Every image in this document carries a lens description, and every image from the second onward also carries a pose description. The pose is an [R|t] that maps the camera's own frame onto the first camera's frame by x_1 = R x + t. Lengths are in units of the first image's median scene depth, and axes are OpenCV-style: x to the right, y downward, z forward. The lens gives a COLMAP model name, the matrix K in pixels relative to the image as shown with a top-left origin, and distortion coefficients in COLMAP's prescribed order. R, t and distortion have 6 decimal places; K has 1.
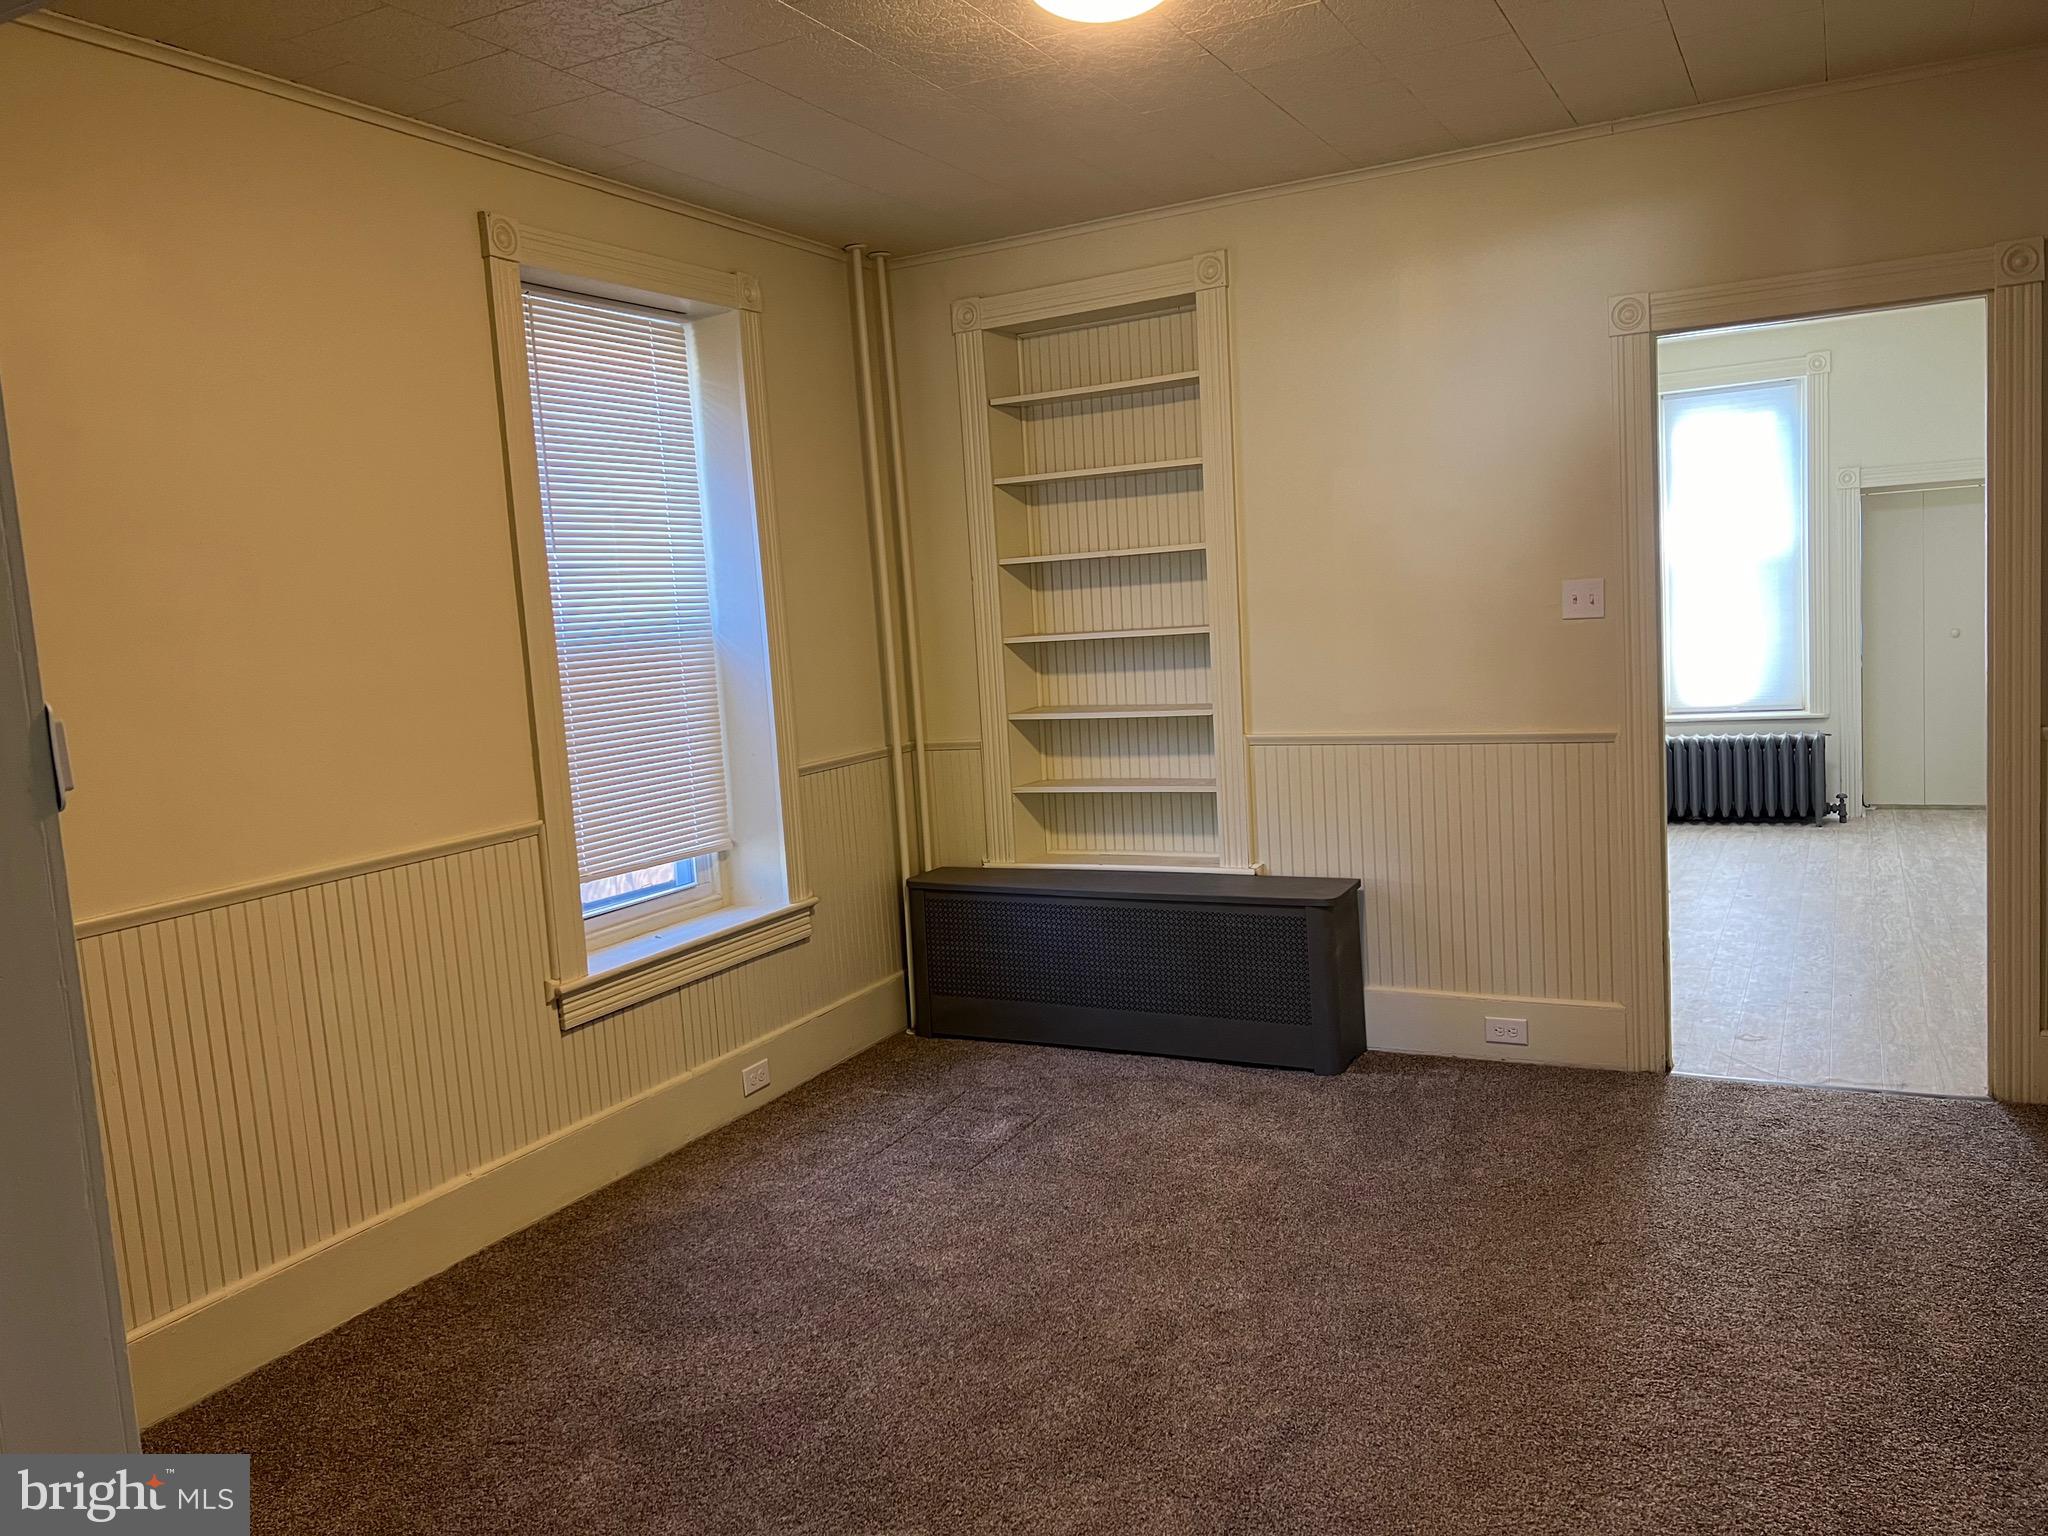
lens RADIAL K [[1540.5, 0, 1029.1], [0, 1540.5, 764.9], [0, 0, 1]] dist [0.072586, -0.074615]
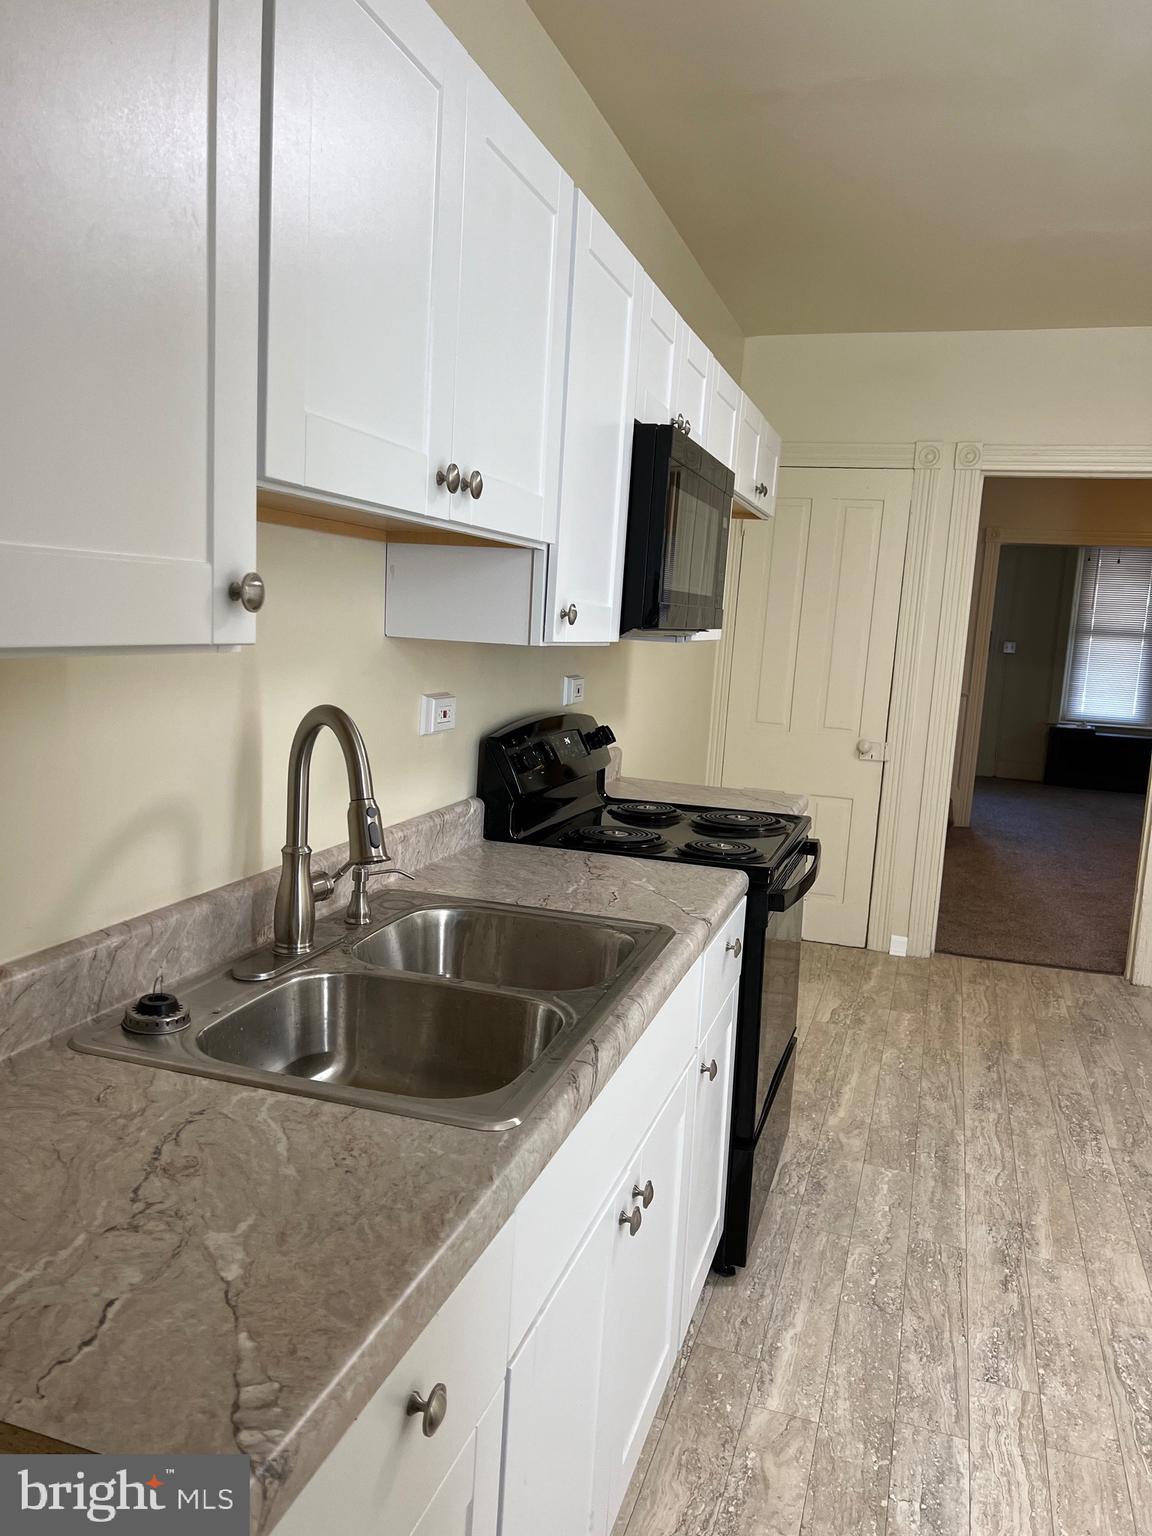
lens RADIAL K [[1155.4, 0, 586.6], [0, 1155.4, 780.9], [0, 0, 1]] dist [0.072586, -0.074615]
pose [[-0.983694, 0.037000, -0.176002, 1.008115], [-0.009962, 0.965897, 0.258734, -0.240078], [0.179574, 0.256268, -0.949779, 1.754372]]
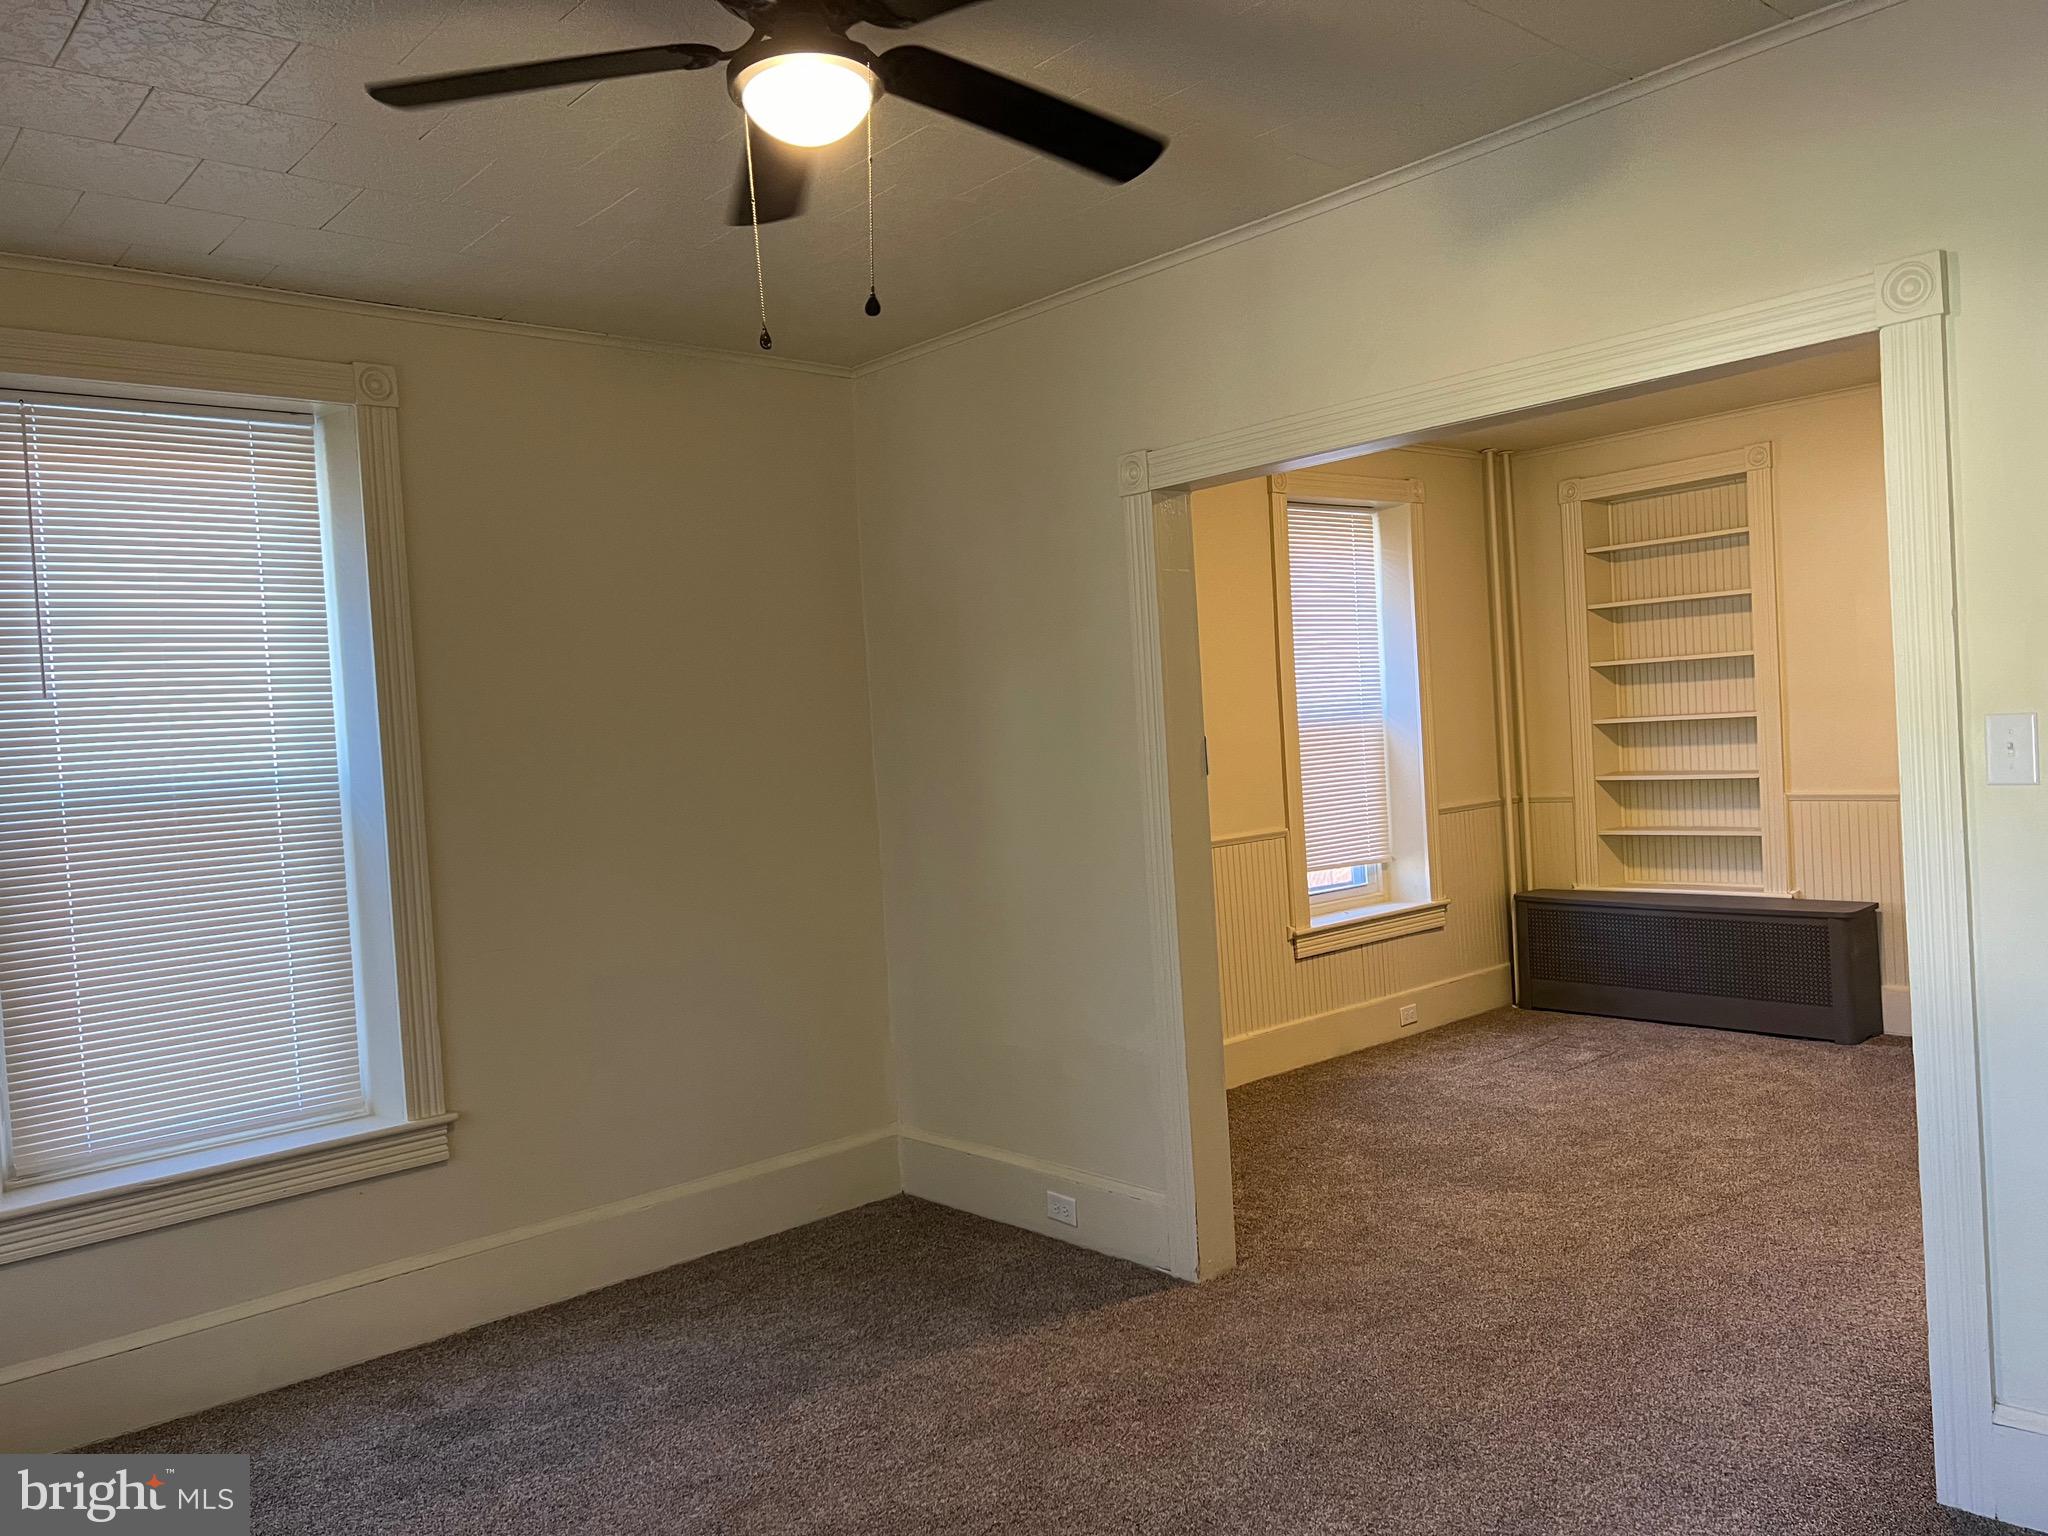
lens RADIAL K [[1540.5, 0, 1031.9], [0, 1540.5, 768.3], [0, 0, 1]] dist [0.072586, -0.074615]
pose [[0.935506, 0.016916, -0.352905, 0.005820], [-0.036935, 0.998063, -0.050069, 0.052531], [0.351374, 0.059875, 0.934319, -0.511855]]
